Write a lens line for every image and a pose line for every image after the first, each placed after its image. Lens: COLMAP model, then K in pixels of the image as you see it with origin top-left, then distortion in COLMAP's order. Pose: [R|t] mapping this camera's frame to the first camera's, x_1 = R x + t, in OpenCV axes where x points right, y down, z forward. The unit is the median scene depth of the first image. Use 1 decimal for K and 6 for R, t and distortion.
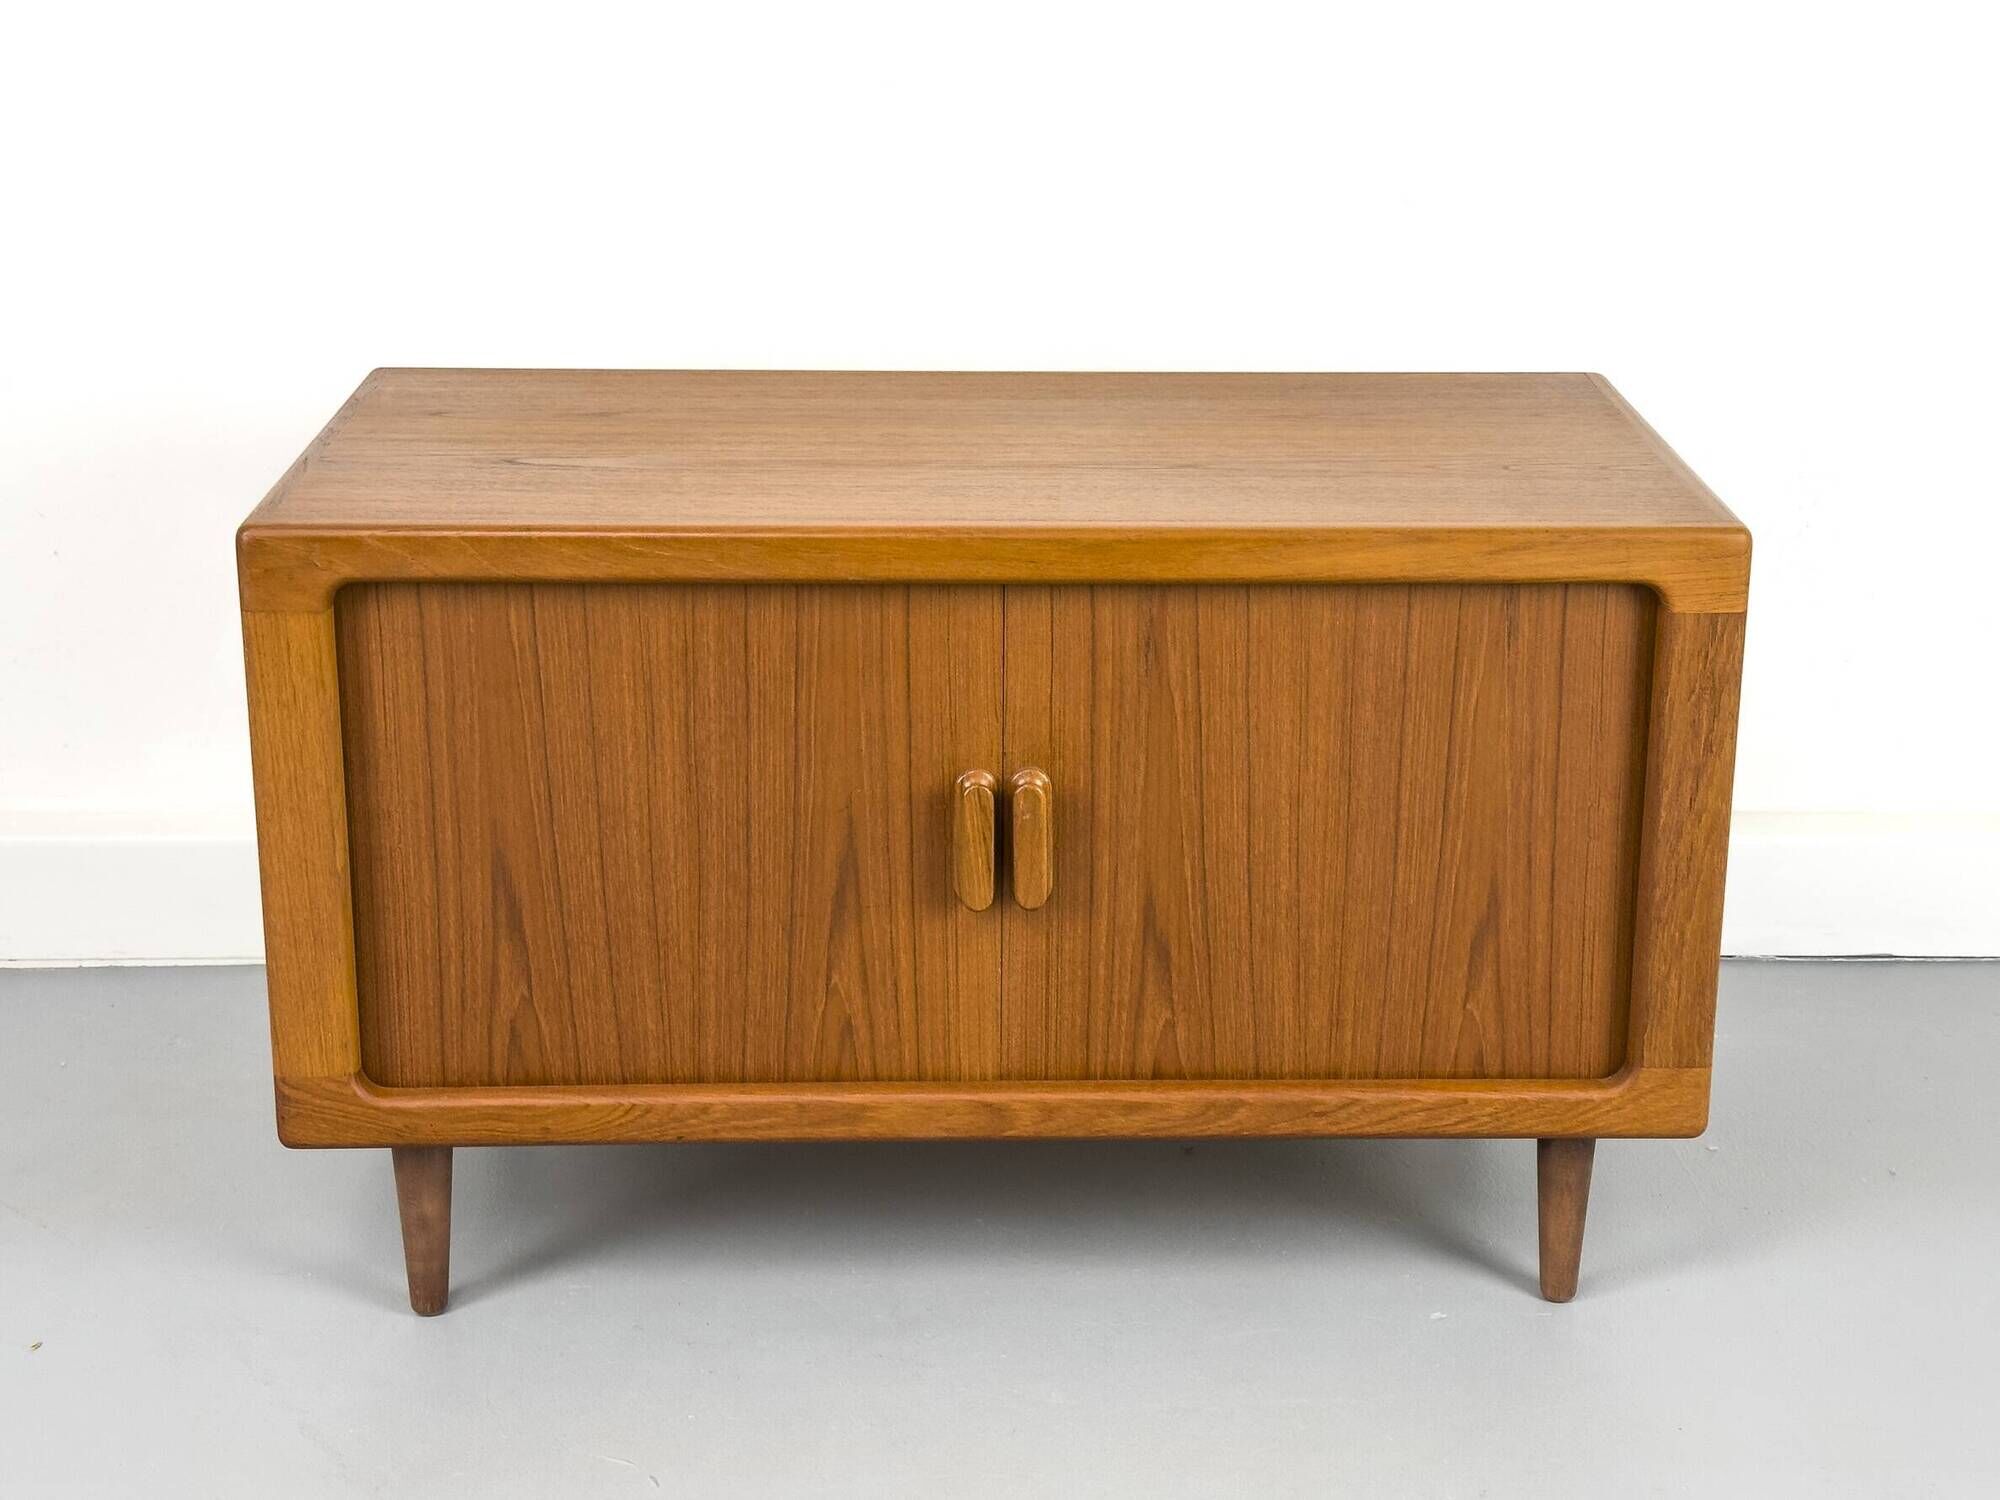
lens RADIAL K [[2936.9, 0, 1084.2], [0, 2936.9, 682.6], [0, 0, 1]] dist [0.147196, 0.000000]
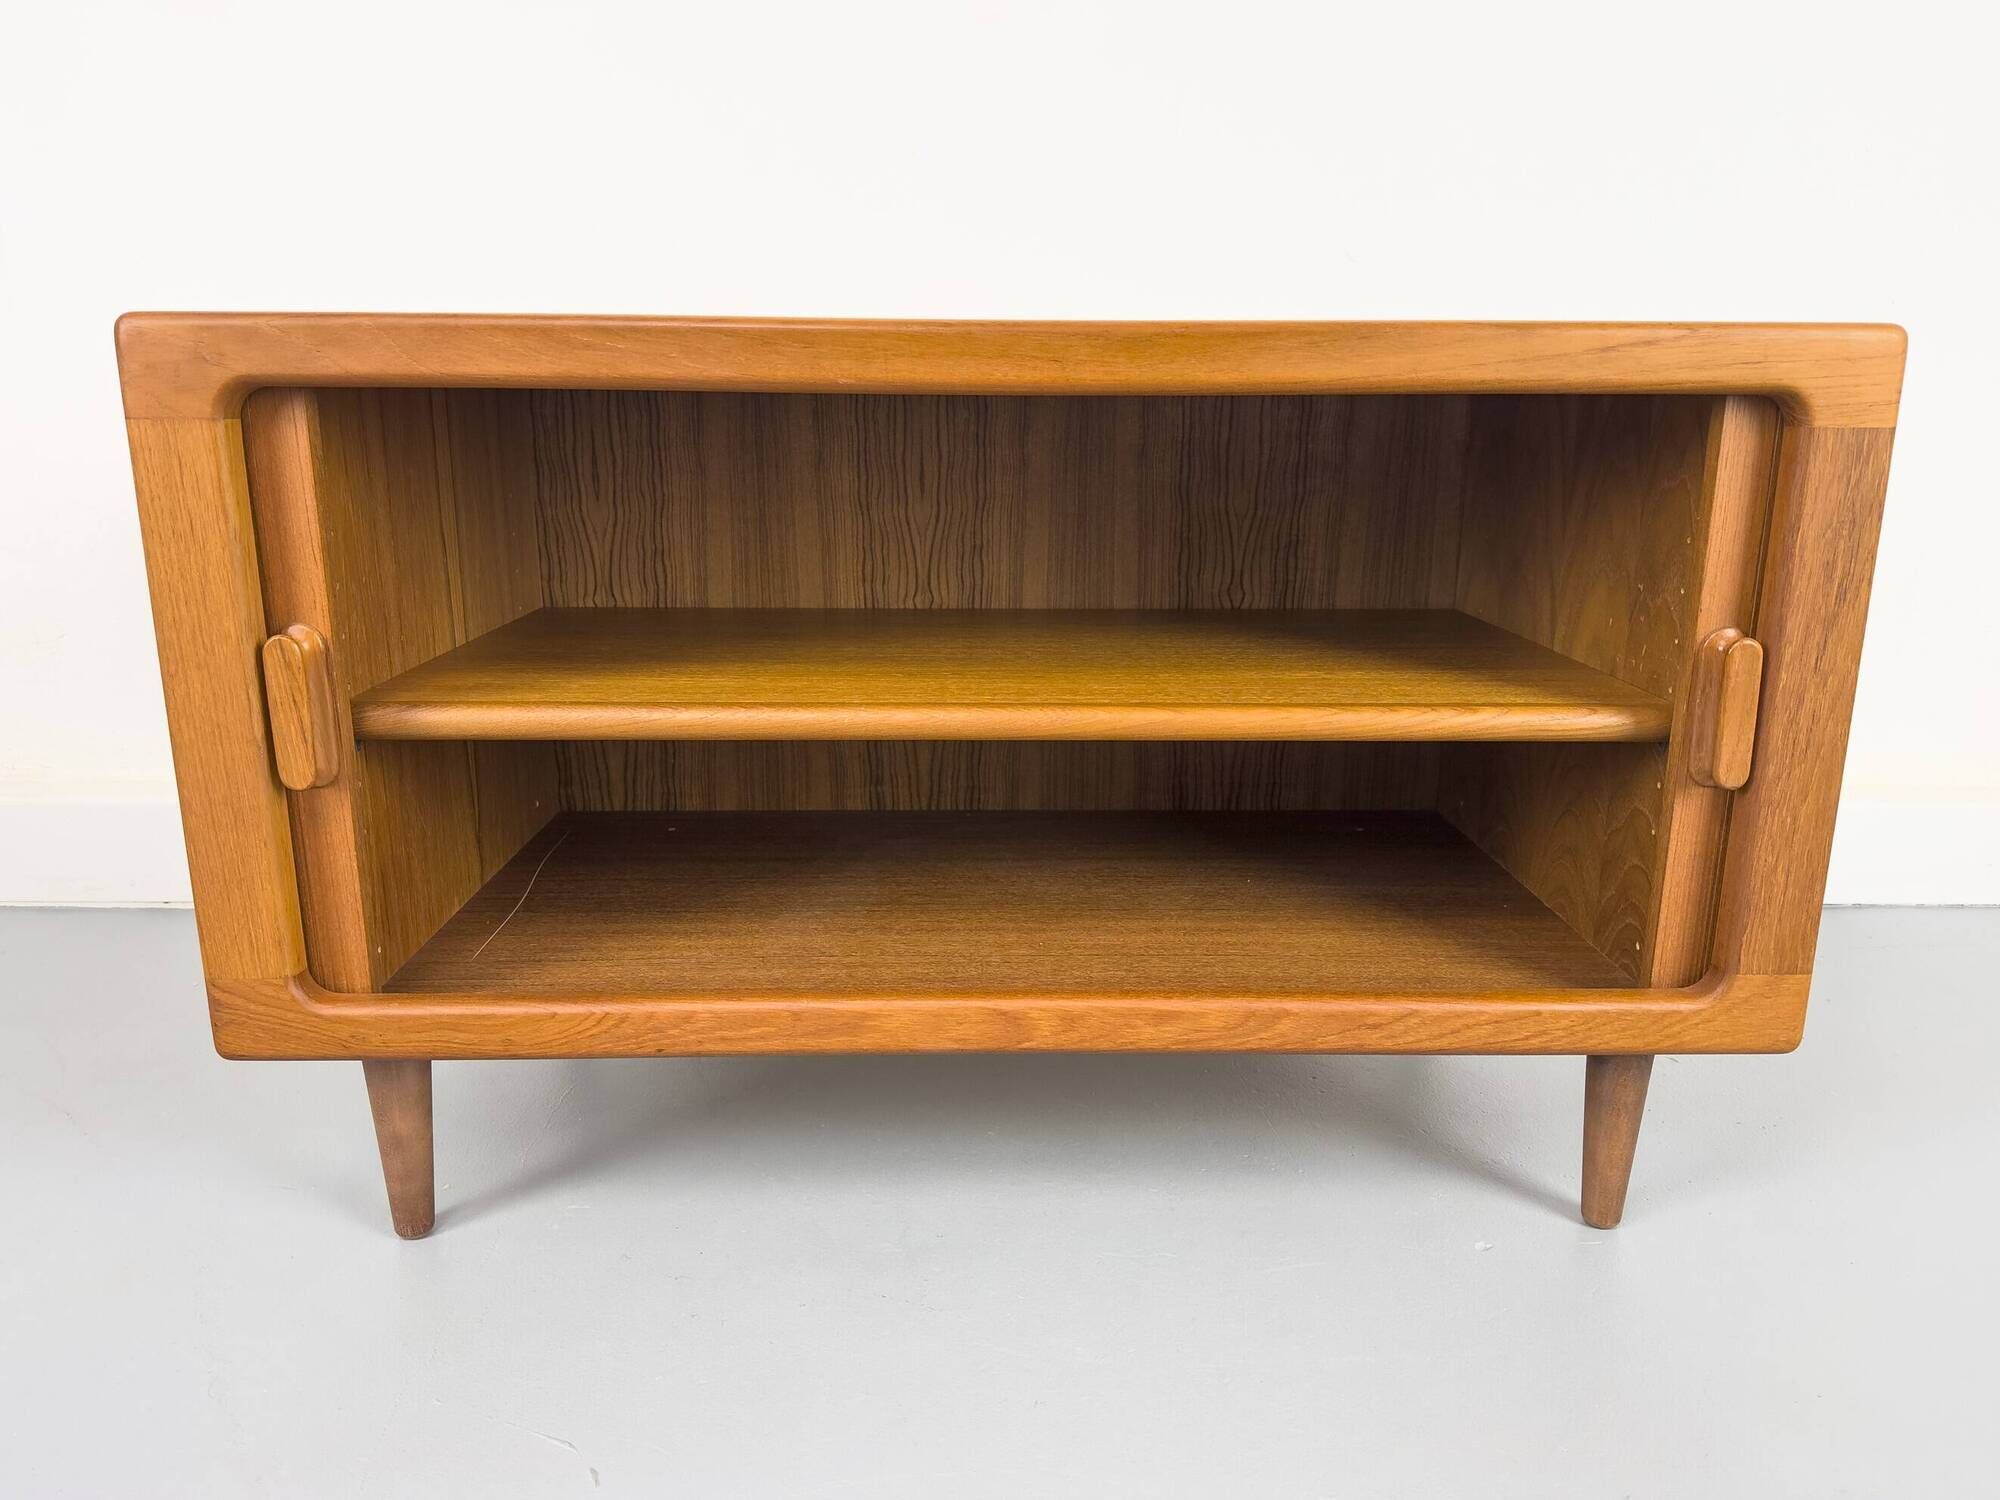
lens RADIAL K [[1408.7, 0, 1007.2], [0, 1408.7, 766.0], [0, 0, 1]] dist [0.047539, -0.053706]
pose [[0.999793, -0.002342, -0.020207, -0.022766], [0.001208, 0.998433, -0.055955, 0.092662], [0.020307, 0.055919, 0.998229, 0.574177]]
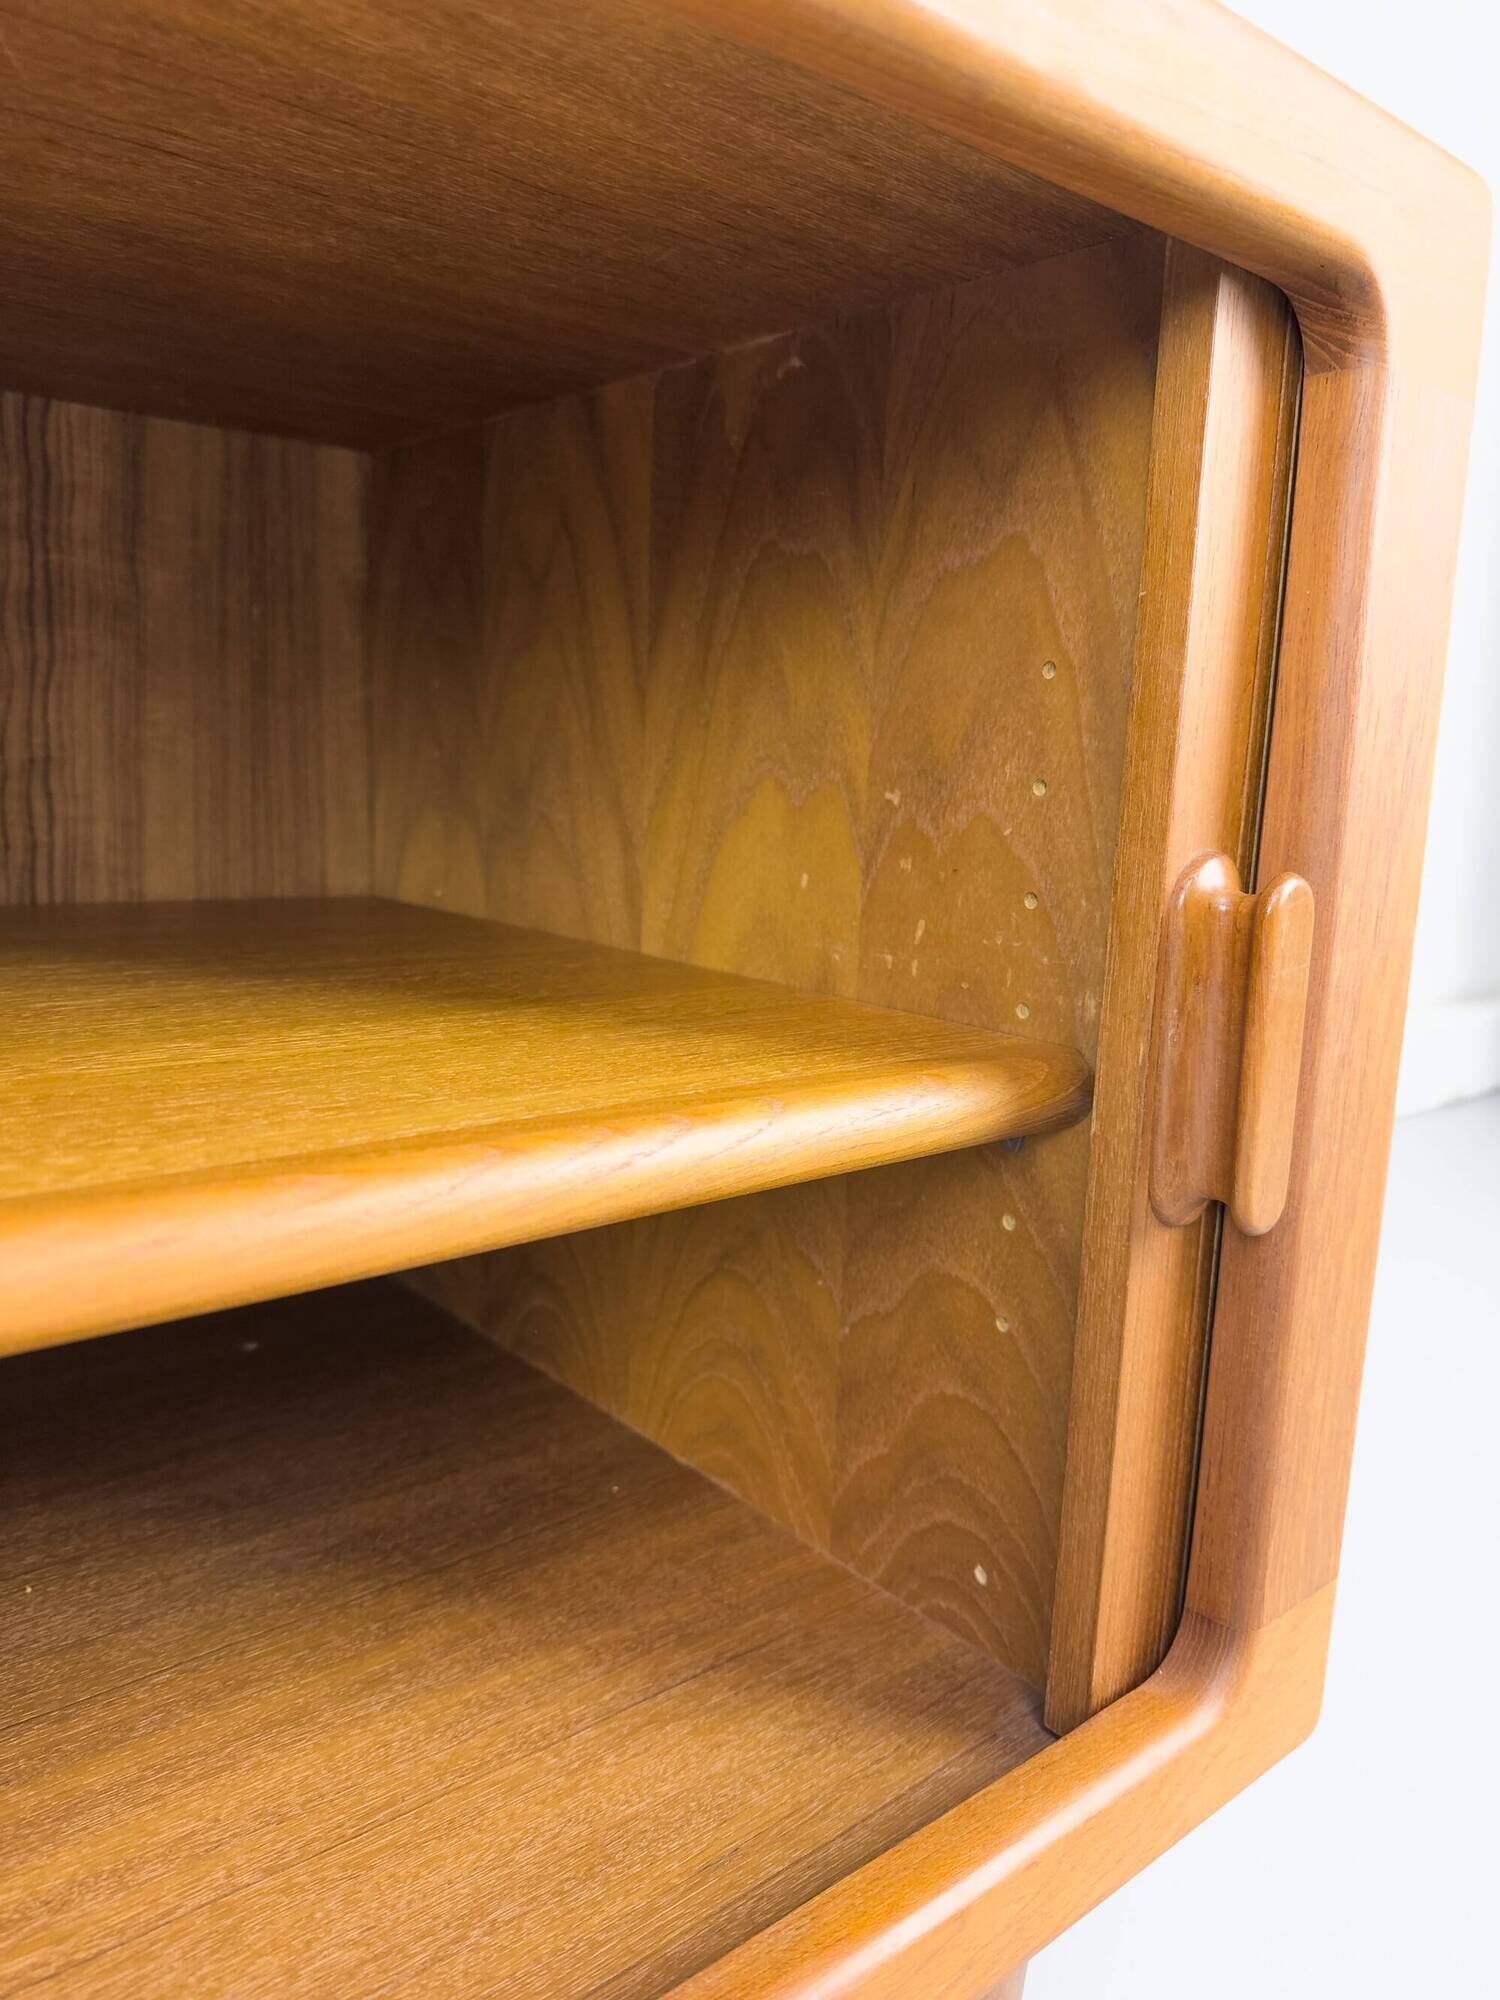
lens RADIAL K [[1408.7, 0, 720.5], [0, 1408.7, 1009.4], [0, 0, 1]] dist [0.047539, -0.053706]
pose [[0.794862, -0.085856, 0.600686, 0.022984], [0.155781, 0.985633, -0.065262, 0.050442], [-0.586453, 0.145449, 0.796817, 0.886122]]
